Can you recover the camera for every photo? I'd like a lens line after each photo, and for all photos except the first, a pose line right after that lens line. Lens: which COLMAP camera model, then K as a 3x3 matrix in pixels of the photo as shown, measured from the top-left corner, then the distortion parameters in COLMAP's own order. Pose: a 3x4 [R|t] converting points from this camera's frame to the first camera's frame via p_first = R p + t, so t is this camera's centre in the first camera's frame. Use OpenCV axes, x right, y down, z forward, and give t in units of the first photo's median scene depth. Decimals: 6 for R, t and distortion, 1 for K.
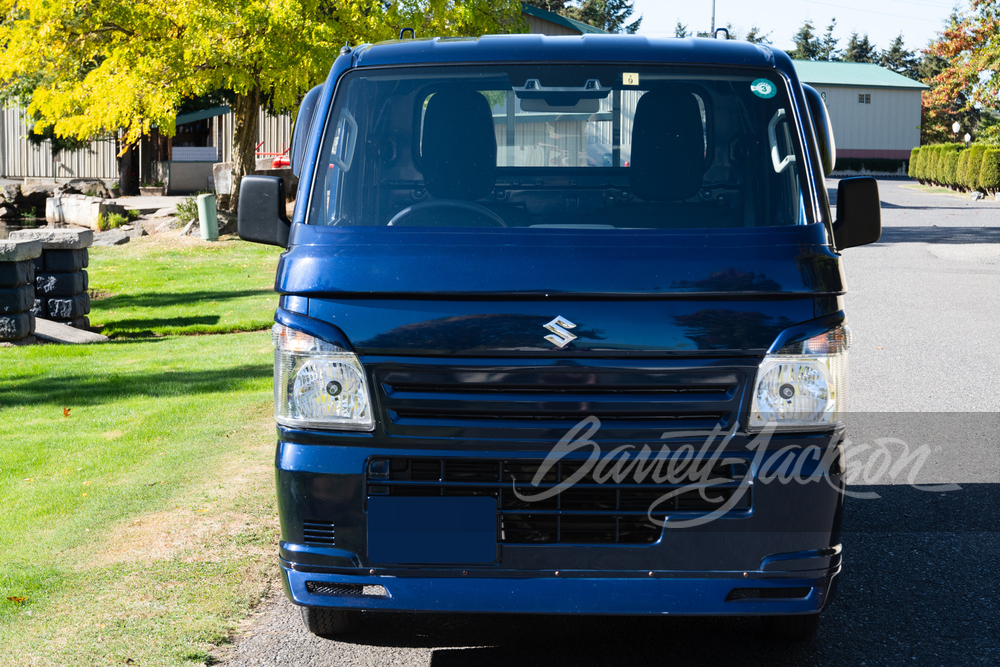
lens RADIAL K [[2077.2, 0, 500.1], [0, 2077.2, 338.5], [0, 0, 1]] dist [0.083813, 0.000000]
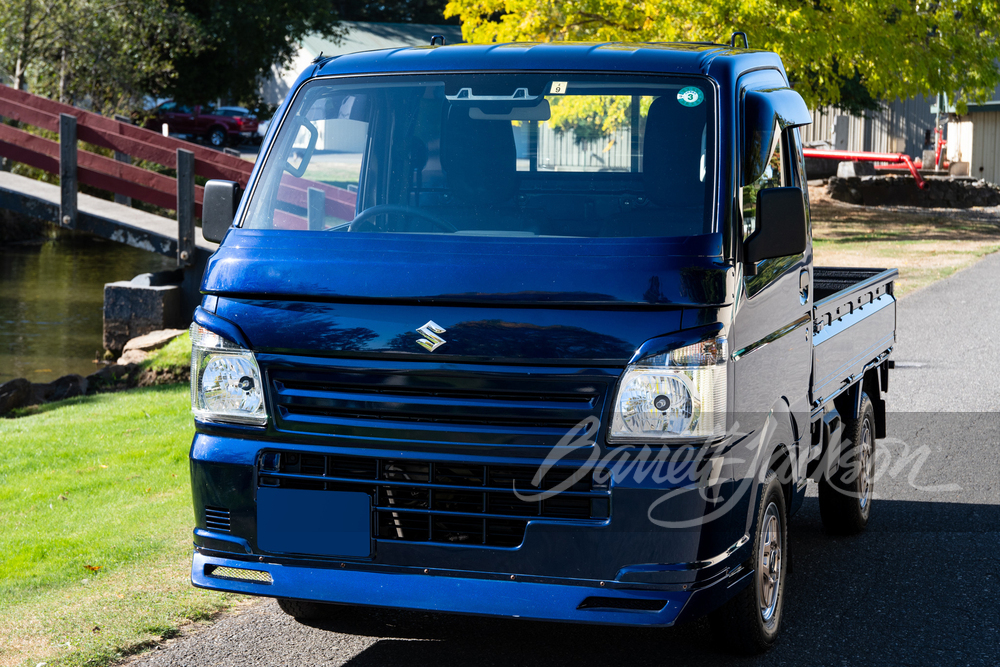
lens RADIAL K [[2152.8, 0, 500.0], [0, 2152.8, 329.2], [0, 0, 1]] dist [-0.004941, 0.000000]
pose [[0.956295, 0.028171, -0.291042, 0.362063], [-0.028398, 0.999591, 0.003445, -0.010982], [0.291020, 0.004971, 0.956704, -0.006854]]
